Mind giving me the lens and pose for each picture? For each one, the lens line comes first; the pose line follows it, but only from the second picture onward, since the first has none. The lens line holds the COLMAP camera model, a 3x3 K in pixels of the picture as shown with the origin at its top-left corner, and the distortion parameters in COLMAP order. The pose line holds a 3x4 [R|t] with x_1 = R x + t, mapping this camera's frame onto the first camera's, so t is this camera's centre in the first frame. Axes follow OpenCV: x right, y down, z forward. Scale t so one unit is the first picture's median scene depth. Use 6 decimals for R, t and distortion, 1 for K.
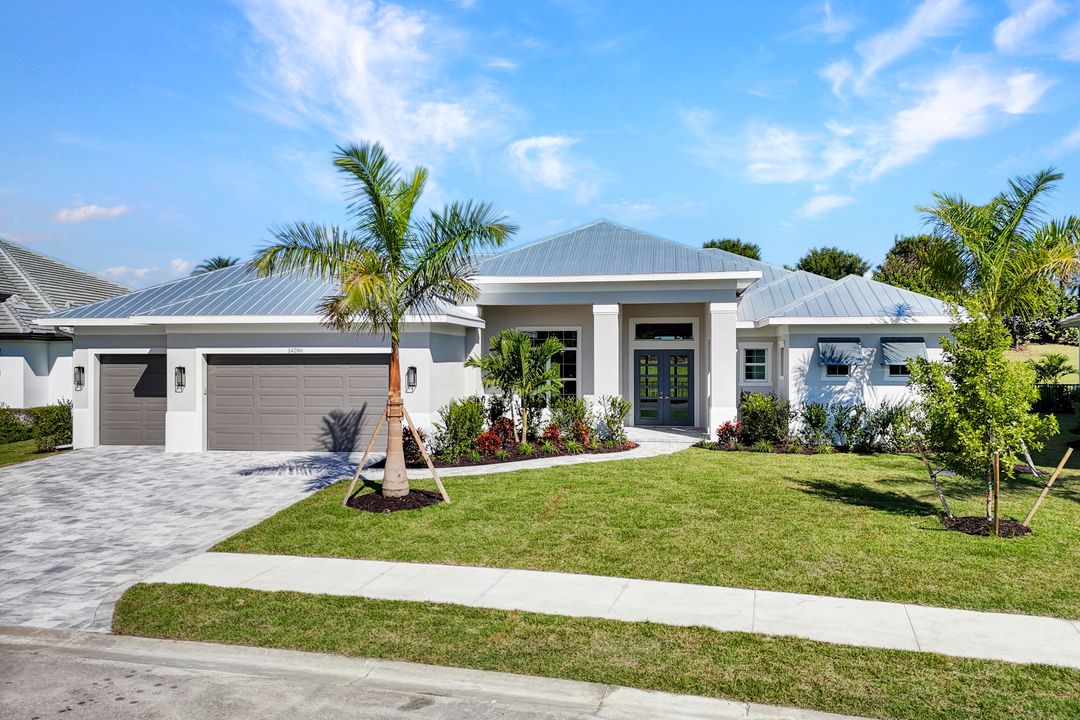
lens RADIAL K [[802.0, 0, 540.0], [0, 802.0, 360.0], [0, 0, 1]] dist [0.075631, -0.073890]
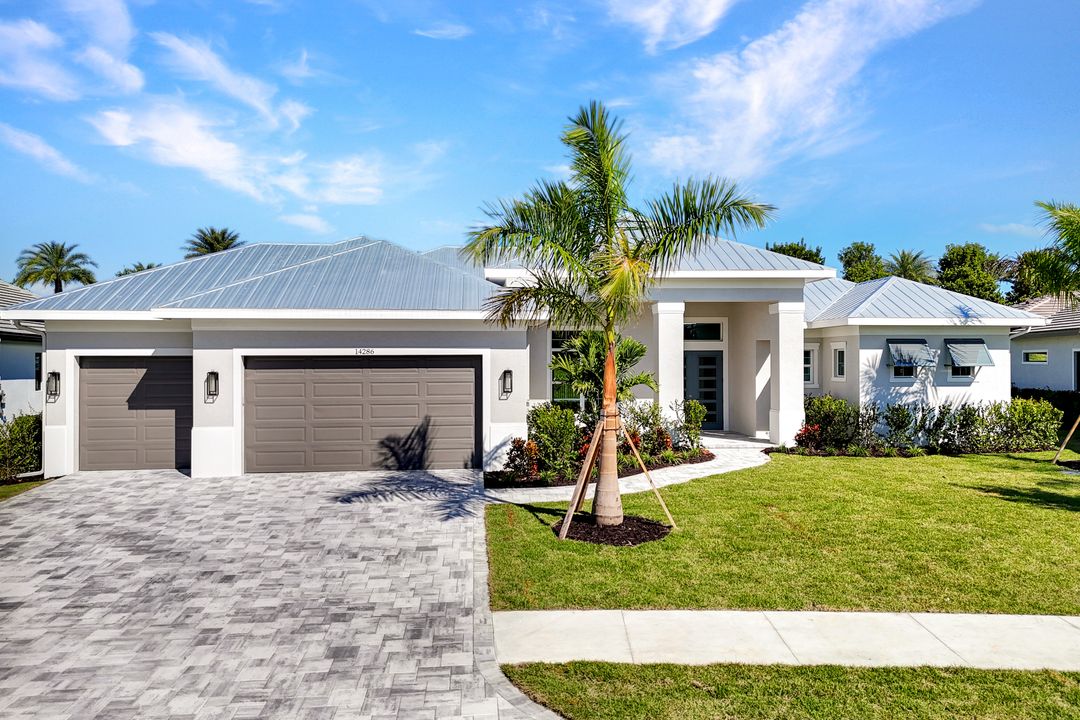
lens RADIAL K [[802.0, 0, 540.0], [0, 802.0, 360.0], [0, 0, 1]] dist [0.075631, -0.073890]
pose [[0.973261, -0.002122, 0.229693, -0.307982], [0.002698, 0.999994, -0.002193, -0.000637], [-0.229687, 0.002754, 0.973261, 0.135959]]
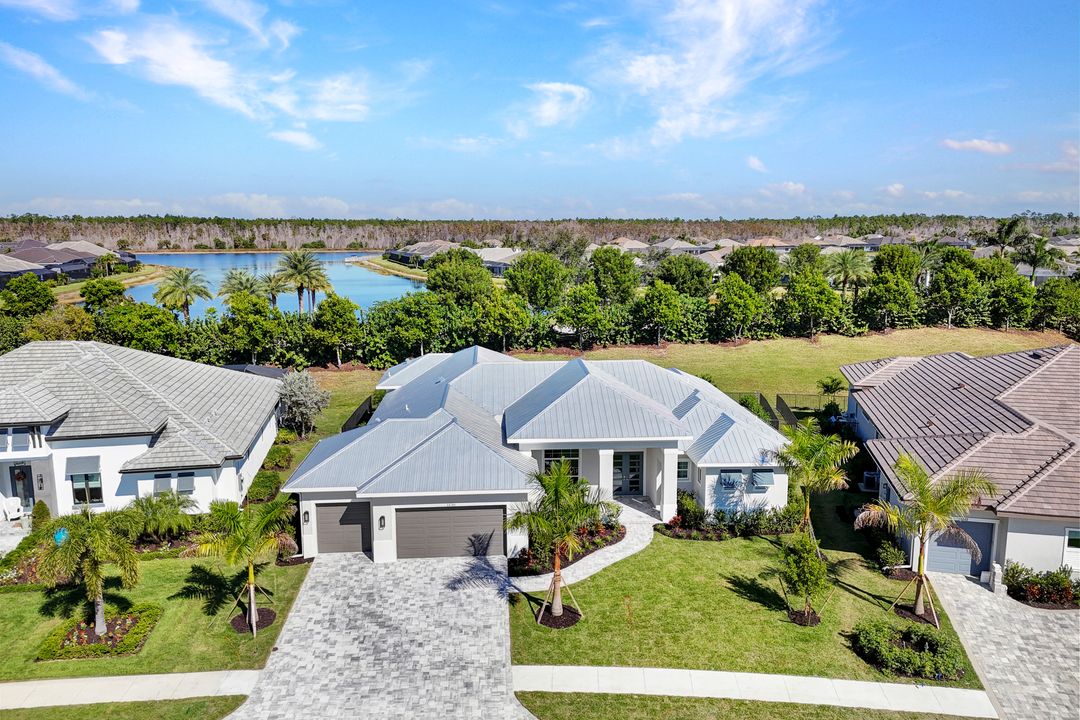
lens RADIAL K [[782.3, 0, 542.1], [0, 782.3, 382.4], [0, 0, 1]] dist [0.060402, -0.067608]
pose [[0.978044, -0.039705, 0.204581, -0.436409], [0.000328, 0.981974, 0.189014, -0.587724], [-0.208398, -0.184797, 0.960427, -0.634548]]
